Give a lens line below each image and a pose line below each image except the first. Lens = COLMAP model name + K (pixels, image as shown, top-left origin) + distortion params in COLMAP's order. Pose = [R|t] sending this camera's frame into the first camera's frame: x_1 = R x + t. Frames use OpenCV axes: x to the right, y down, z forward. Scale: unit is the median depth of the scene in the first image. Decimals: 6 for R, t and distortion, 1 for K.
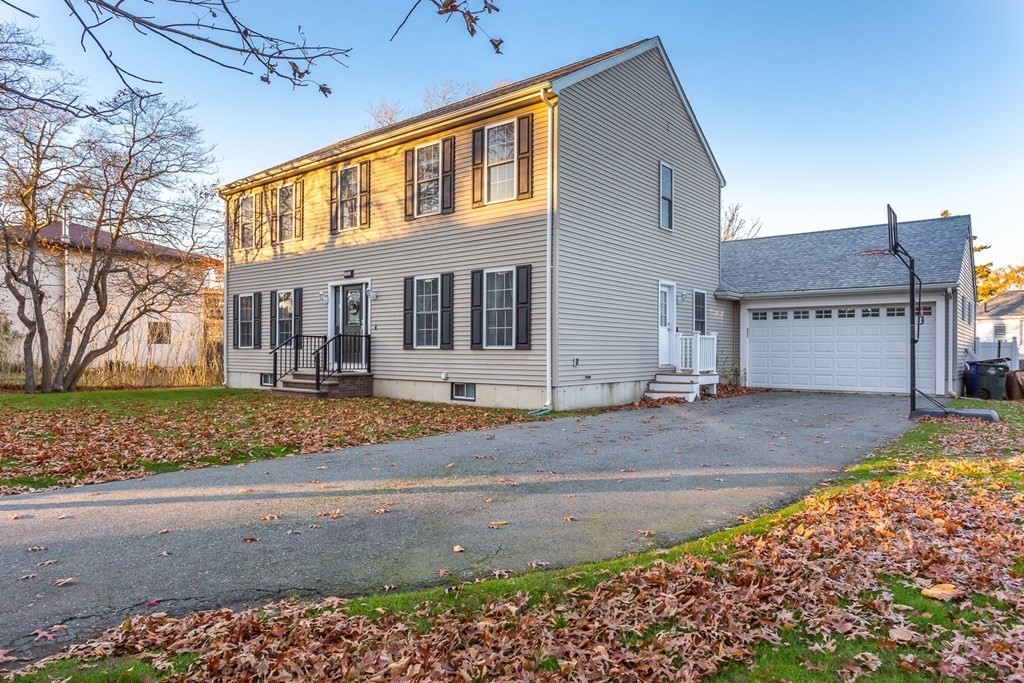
lens RADIAL K [[658.4, 0, 506.6], [0, 658.4, 346.0], [0, 0, 1]] dist [-0.006768, -0.000503]
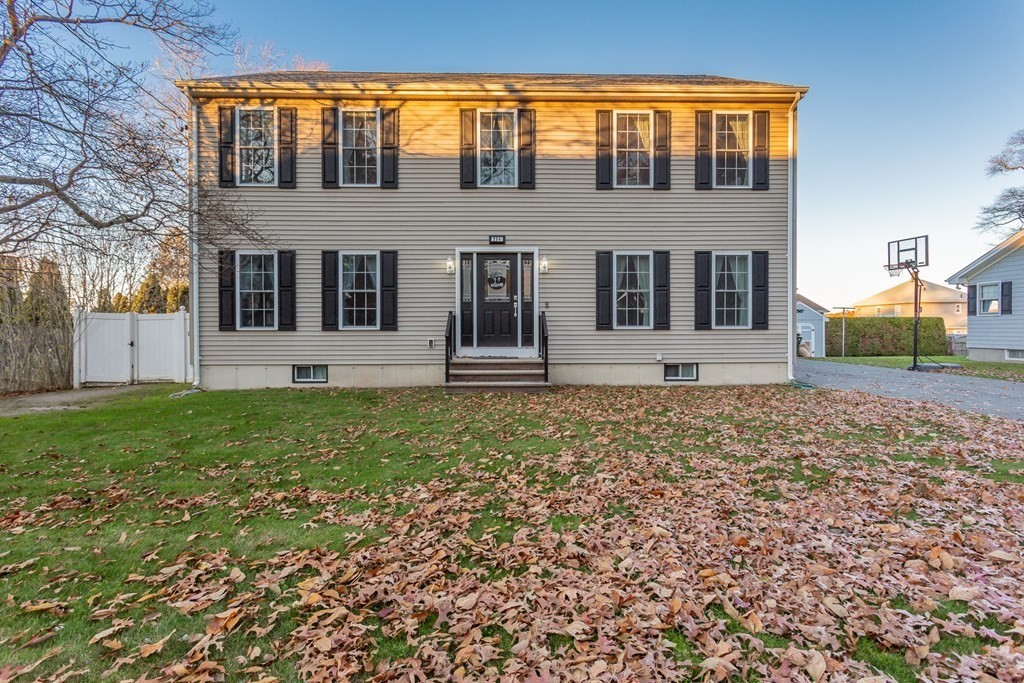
lens RADIAL K [[483.9, 0, 511.7], [0, 483.9, 334.7], [0, 0, 1]] dist [0.002418, 0.000332]
pose [[0.751819, -0.011208, 0.659274, -0.628396], [0.000974, 0.999873, 0.015888, 0.000679], [-0.659368, -0.011303, 0.751735, 0.525929]]
